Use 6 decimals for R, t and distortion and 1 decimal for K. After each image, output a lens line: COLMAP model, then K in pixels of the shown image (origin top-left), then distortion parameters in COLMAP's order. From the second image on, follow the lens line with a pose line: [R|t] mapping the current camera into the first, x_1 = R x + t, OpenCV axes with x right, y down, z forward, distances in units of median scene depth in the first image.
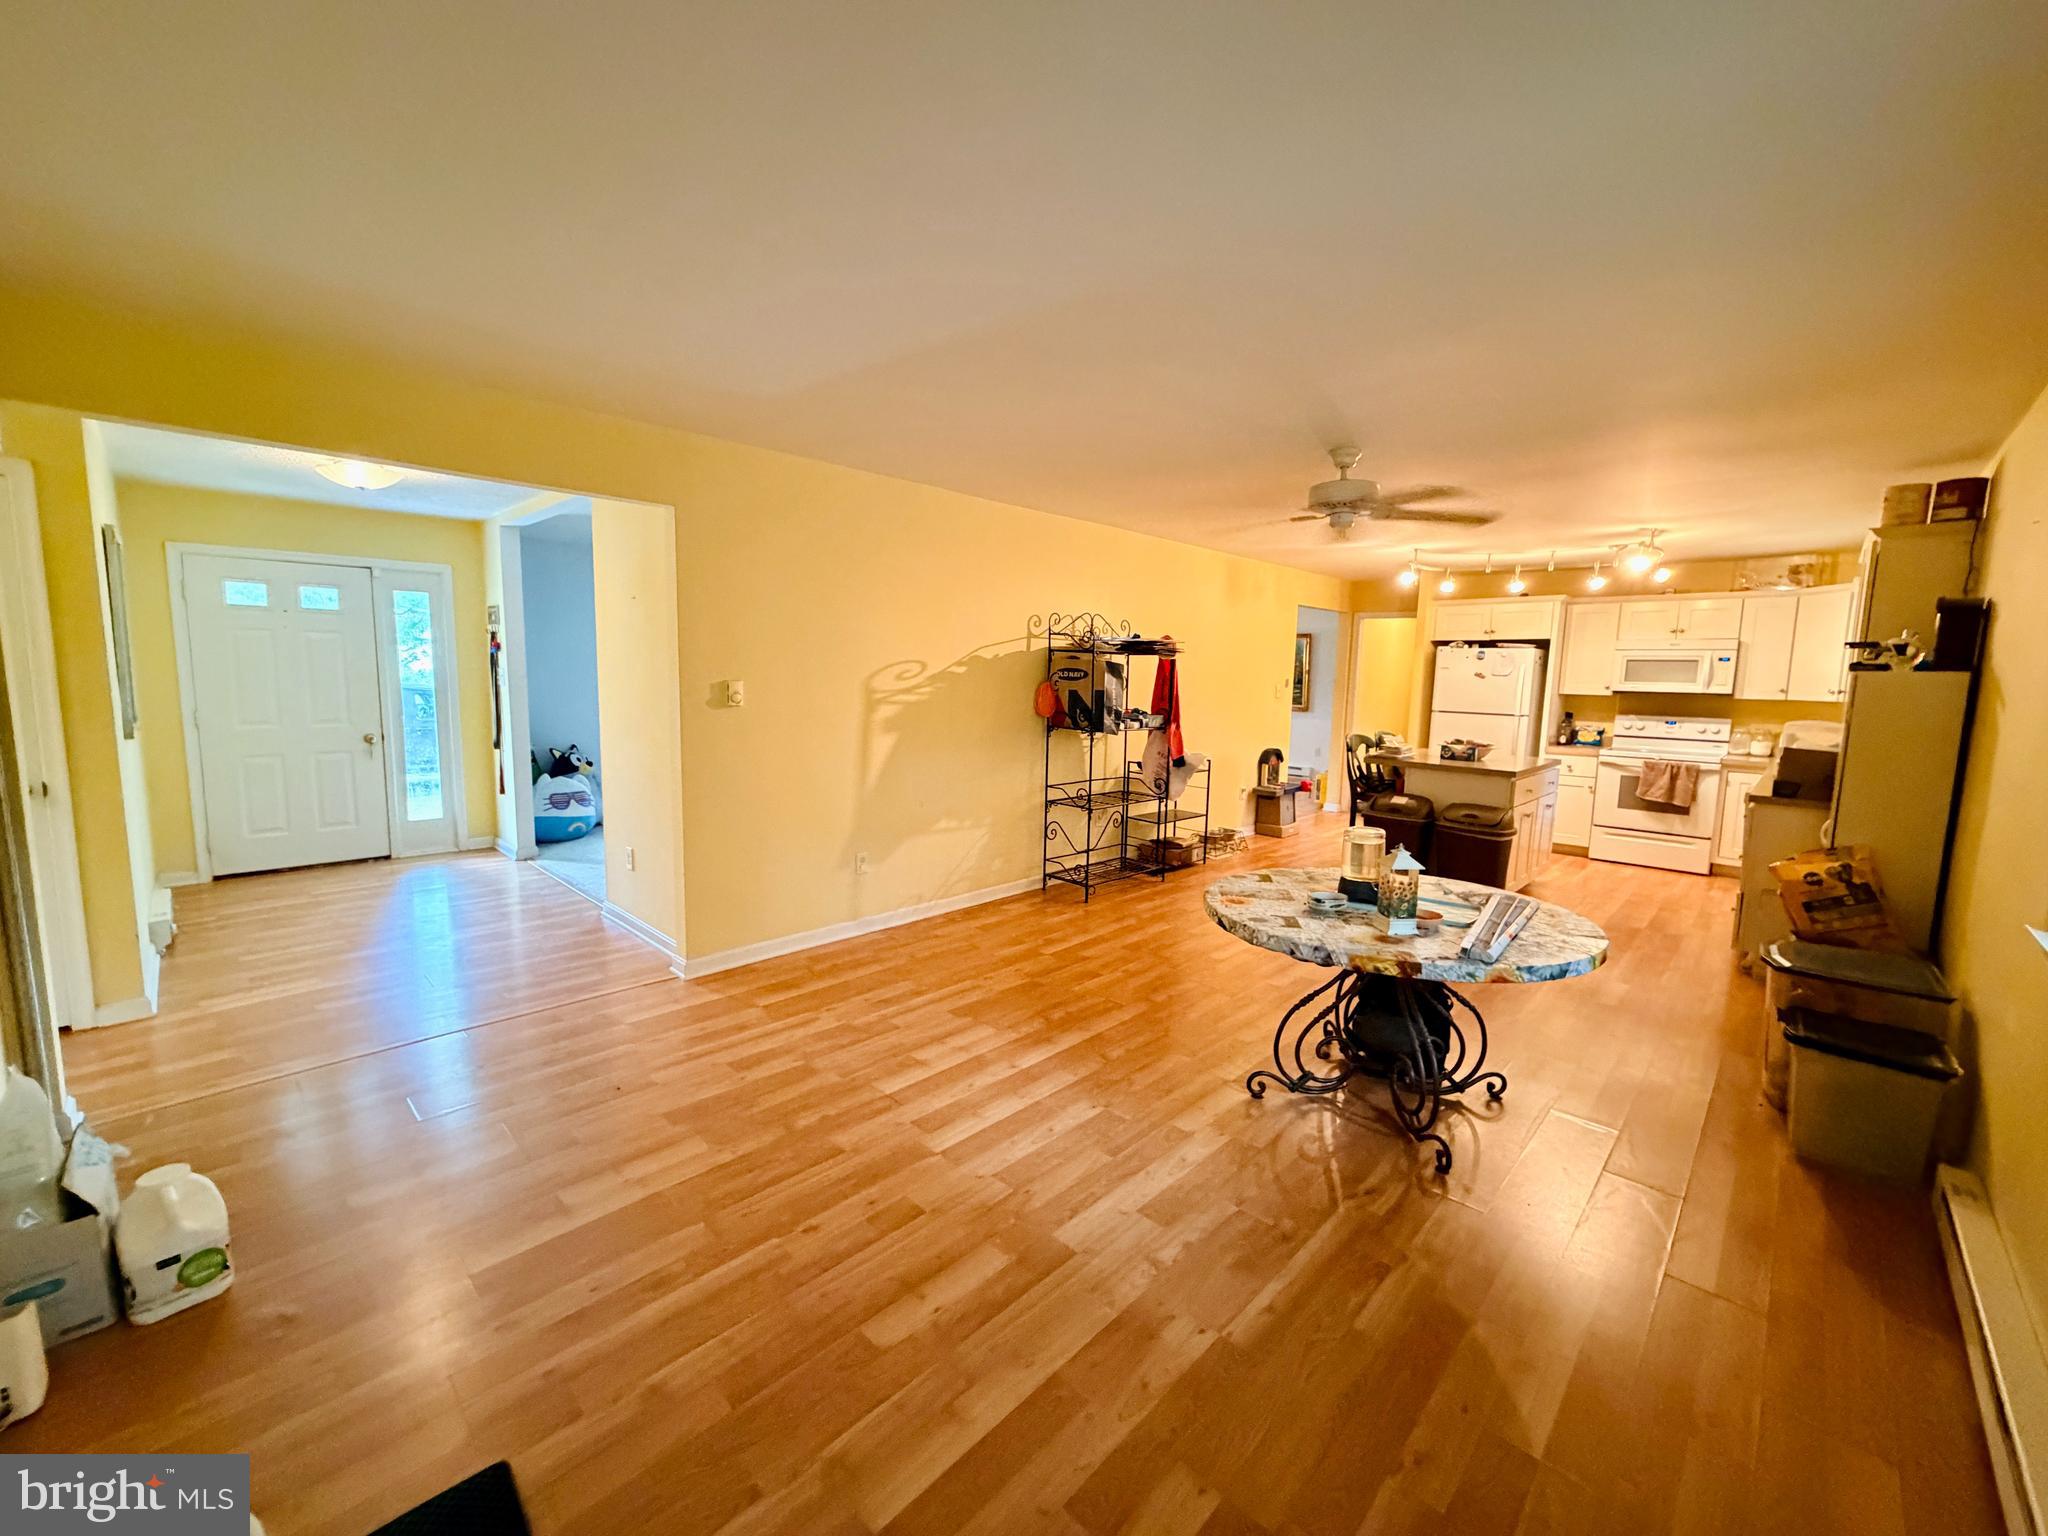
lens RADIAL K [[812.9, 0, 1023.3], [0, 812.9, 769.7], [0, 0, 1]] dist [-0.000492, -0.000018]
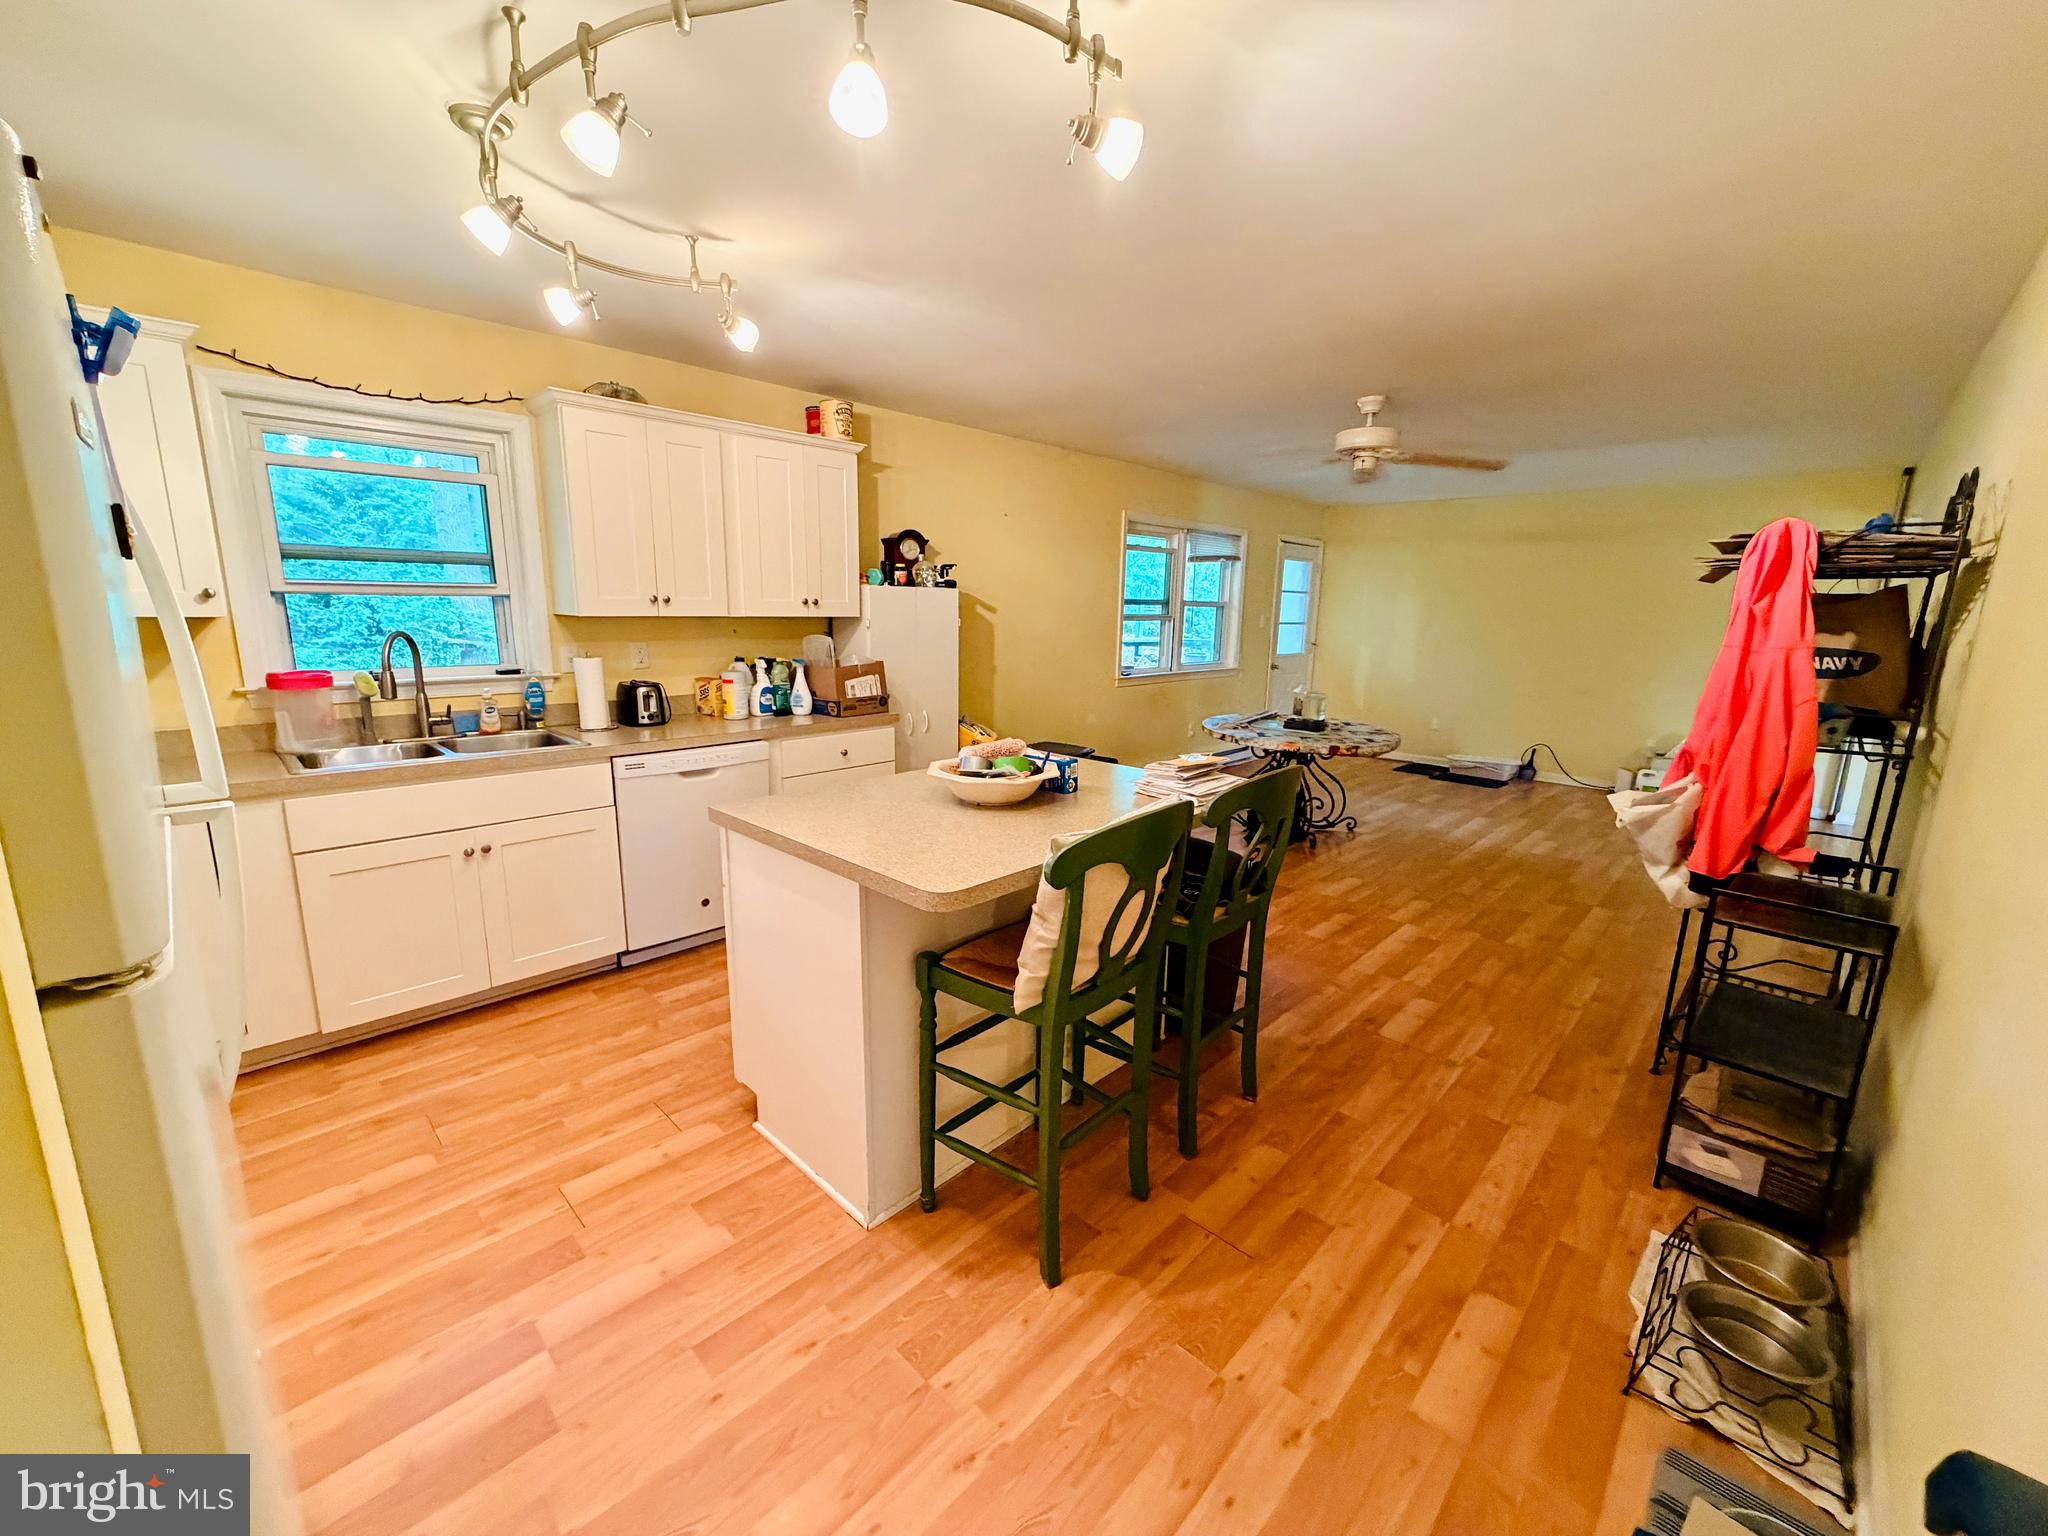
lens RADIAL K [[812.9, 0, 1023.8], [0, 812.9, 766.9], [0, 0, 1]] dist [-0.000492, -0.000018]
pose [[-0.999117, -0.040813, -0.009982, 0.732429], [-0.041886, 0.948791, 0.313117, -0.211498], [-0.003308, 0.313258, -0.949662, 1.870256]]
